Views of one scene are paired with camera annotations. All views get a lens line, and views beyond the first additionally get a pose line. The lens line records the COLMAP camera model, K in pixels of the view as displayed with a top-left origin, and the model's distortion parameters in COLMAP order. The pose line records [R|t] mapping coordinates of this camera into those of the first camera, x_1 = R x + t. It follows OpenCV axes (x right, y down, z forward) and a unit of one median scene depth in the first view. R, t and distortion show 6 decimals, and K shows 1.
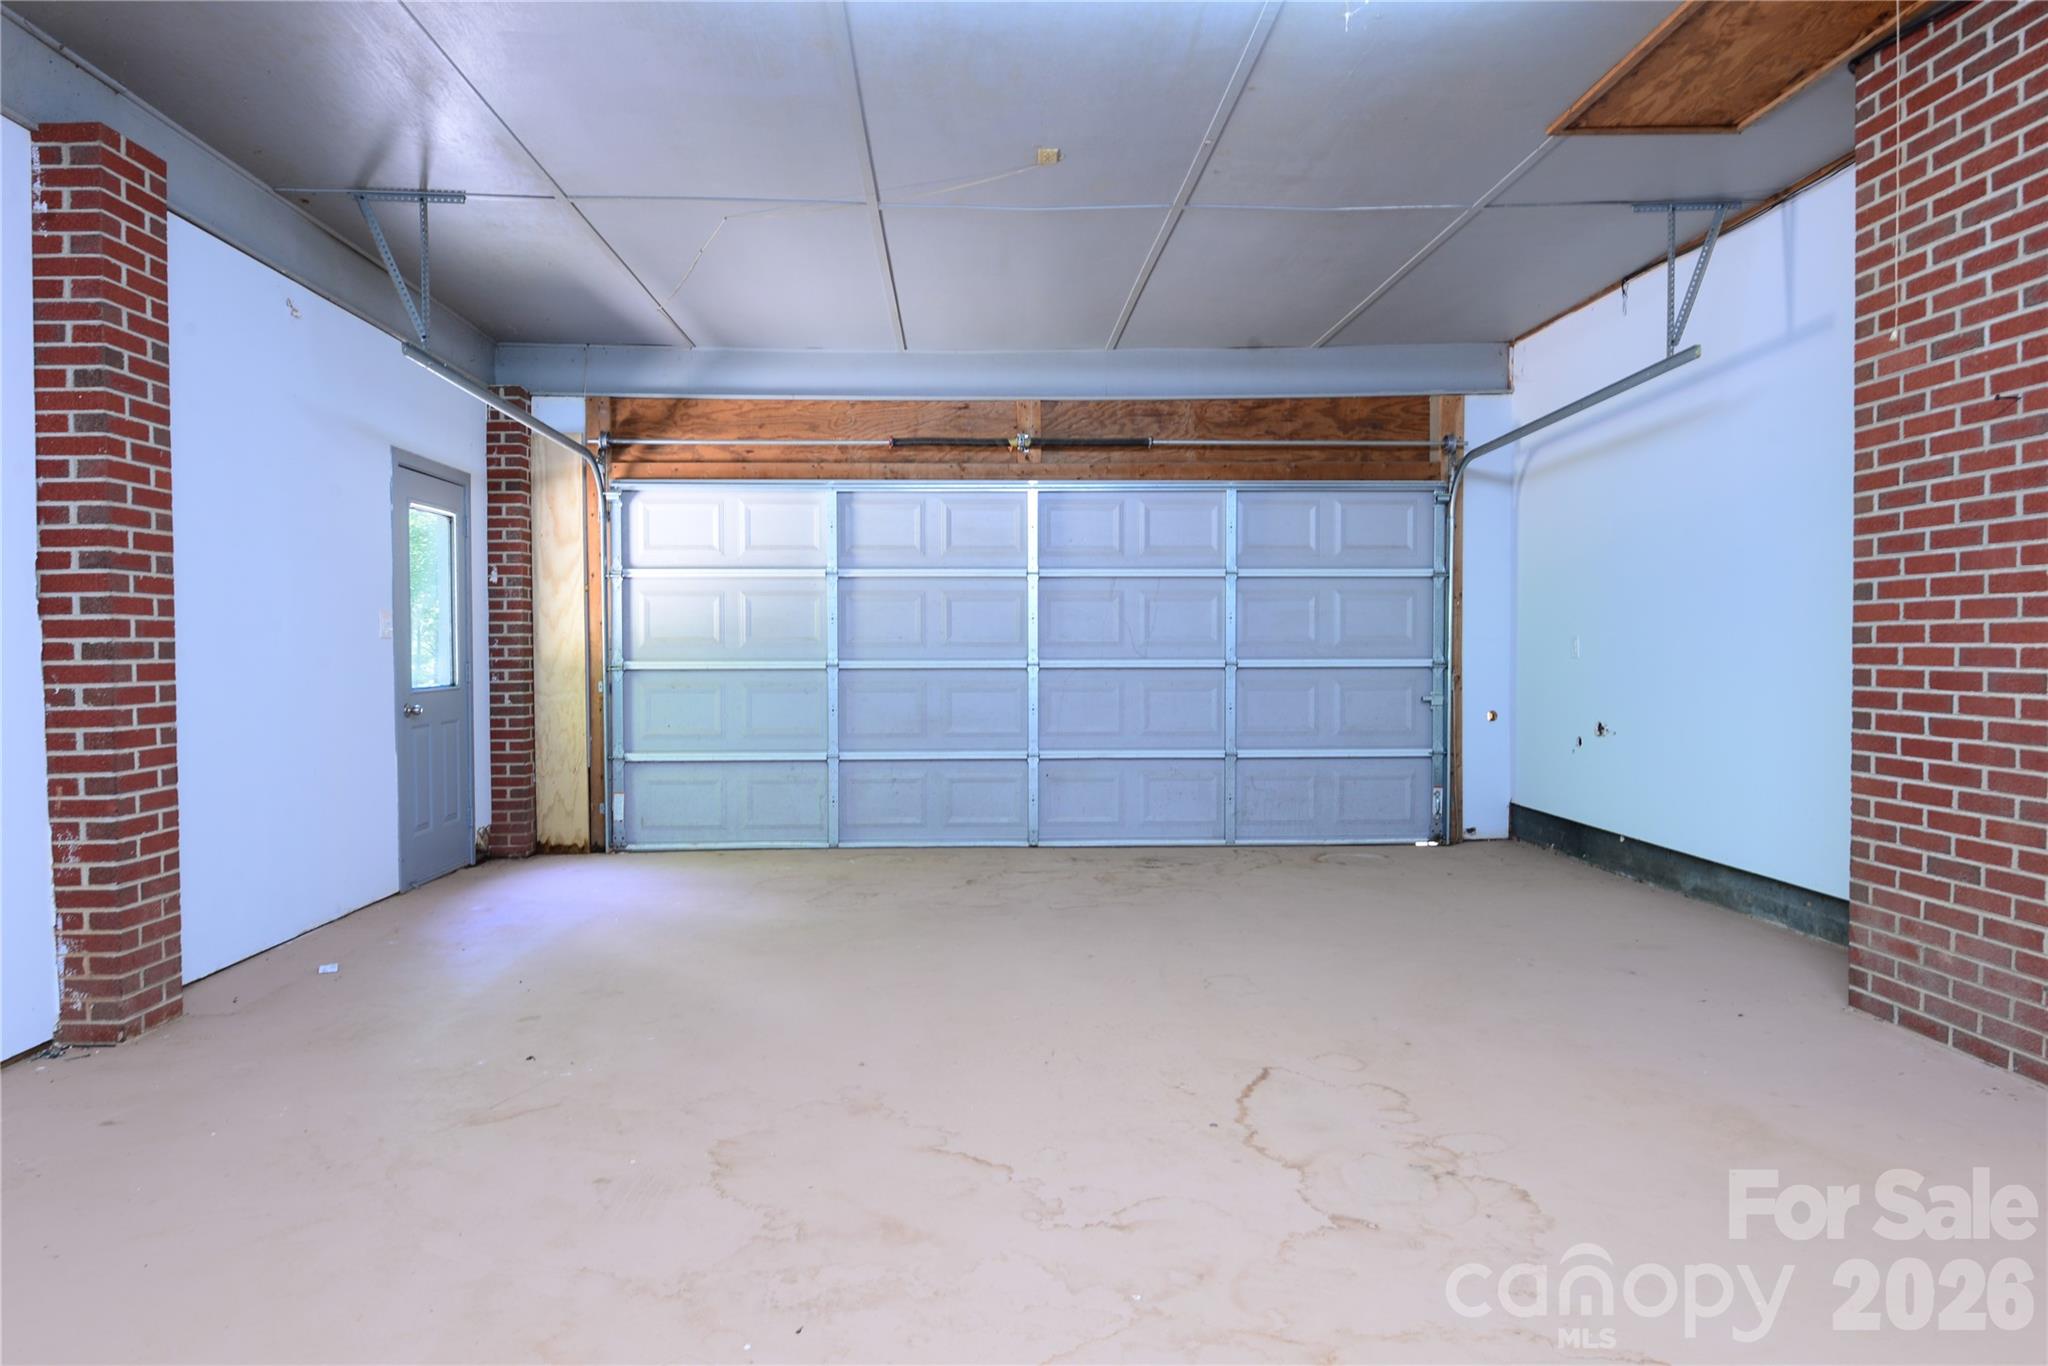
lens RADIAL K [[1269.7, 0, 1024.0], [0, 1269.7, 683.0], [0, 0, 1]] dist [0.015481, -0.033559]
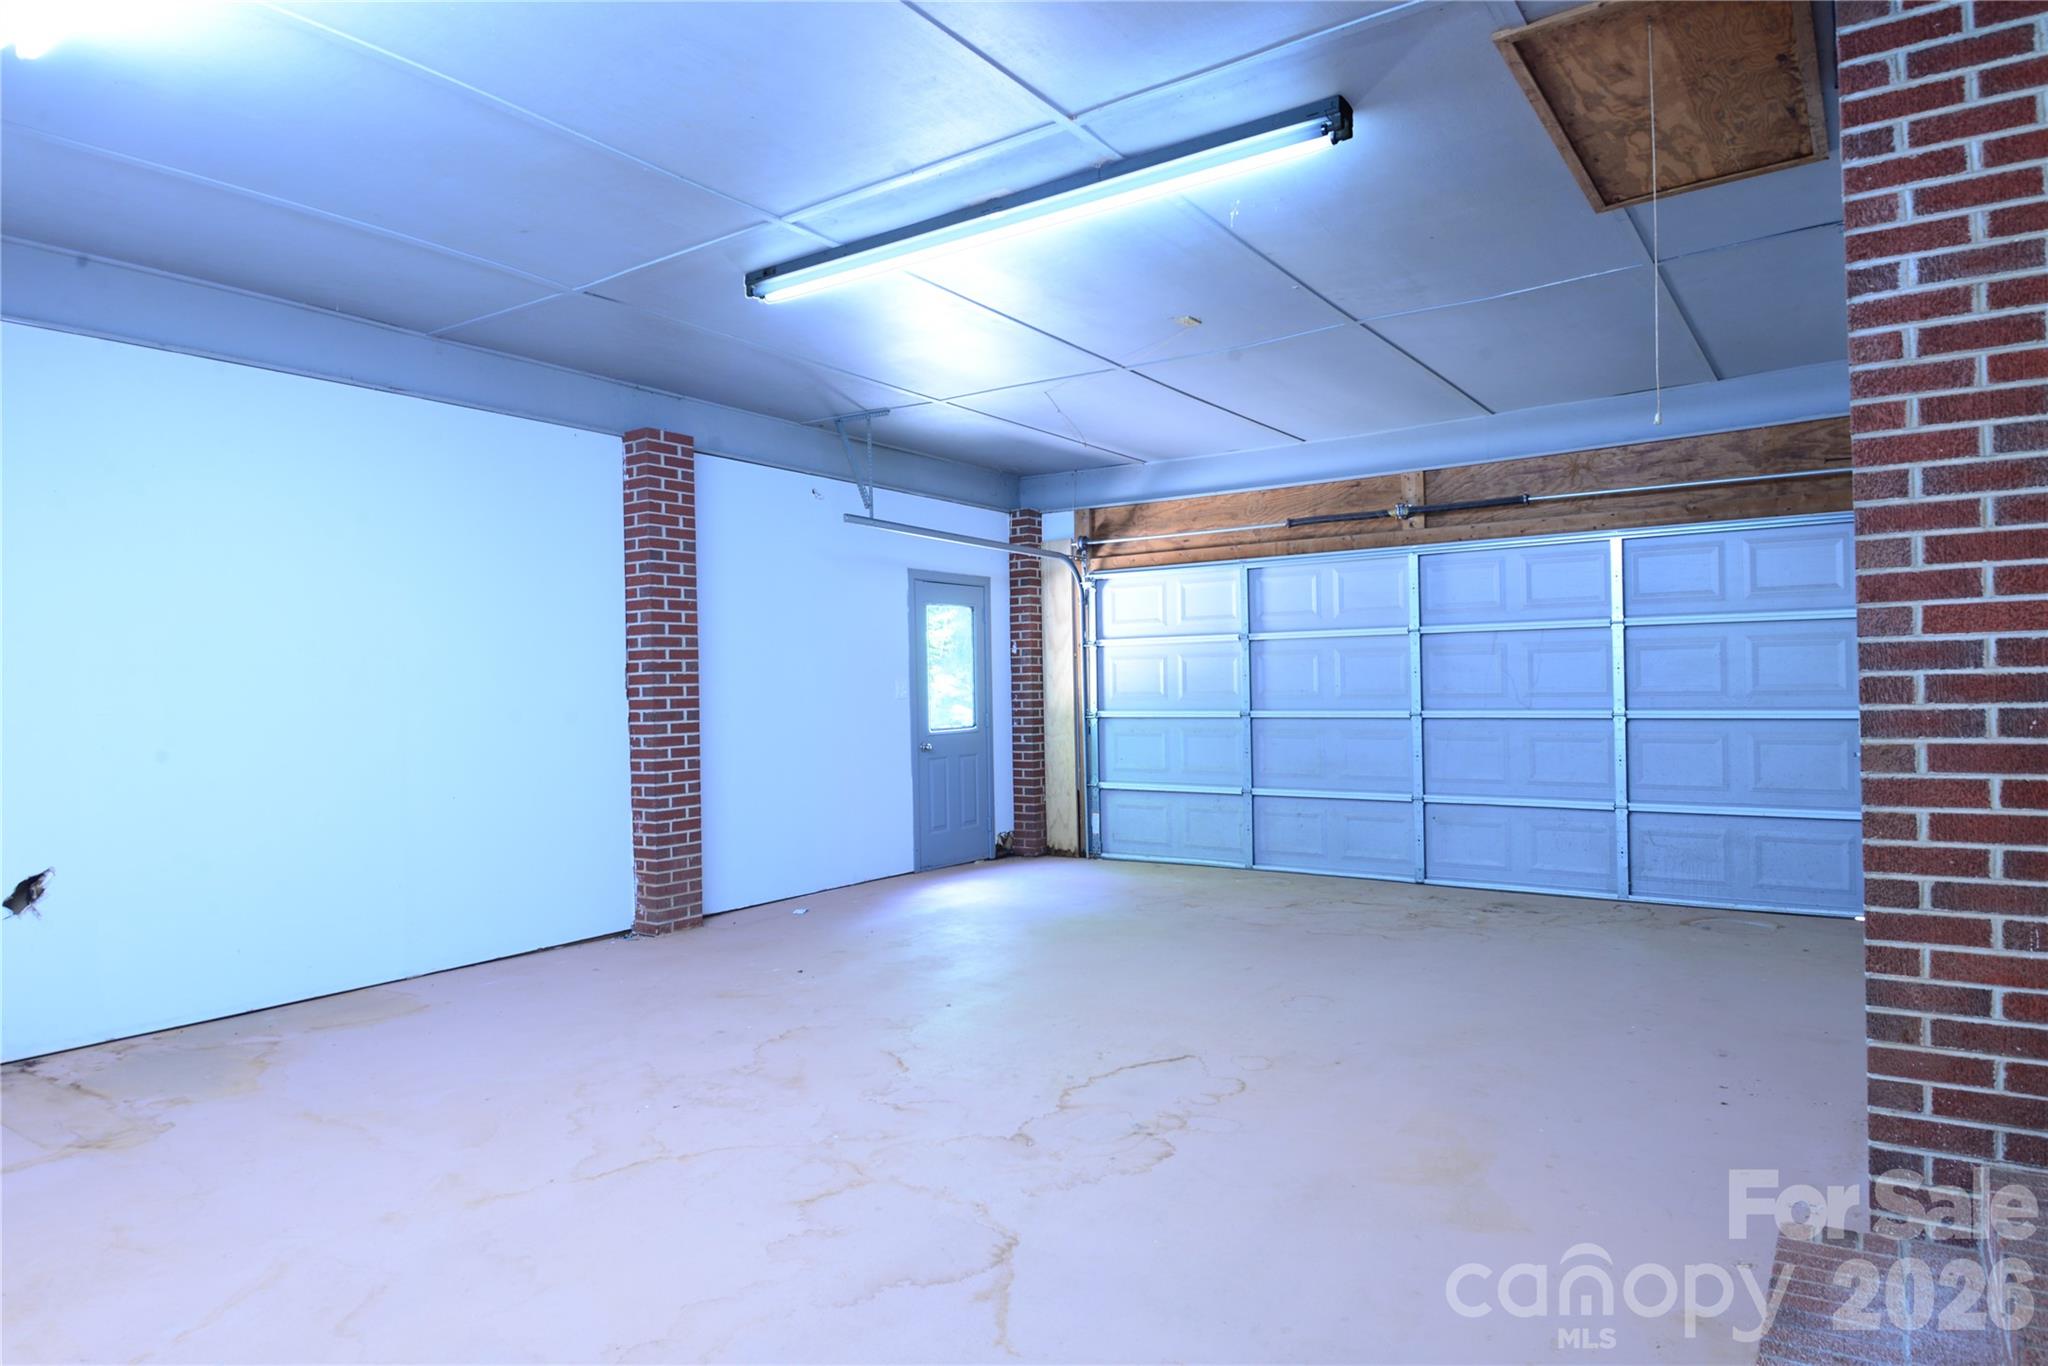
lens RADIAL K [[1212.2, 0, 1024.0], [0, 1212.2, 683.0], [0, 0, 1]] dist [0.014677, -0.024683]
pose [[0.794650, -0.011441, -0.606959, 0.376050], [-0.002206, 0.999761, -0.021734, -0.018560], [0.607063, 0.018610, 0.794436, -0.028206]]
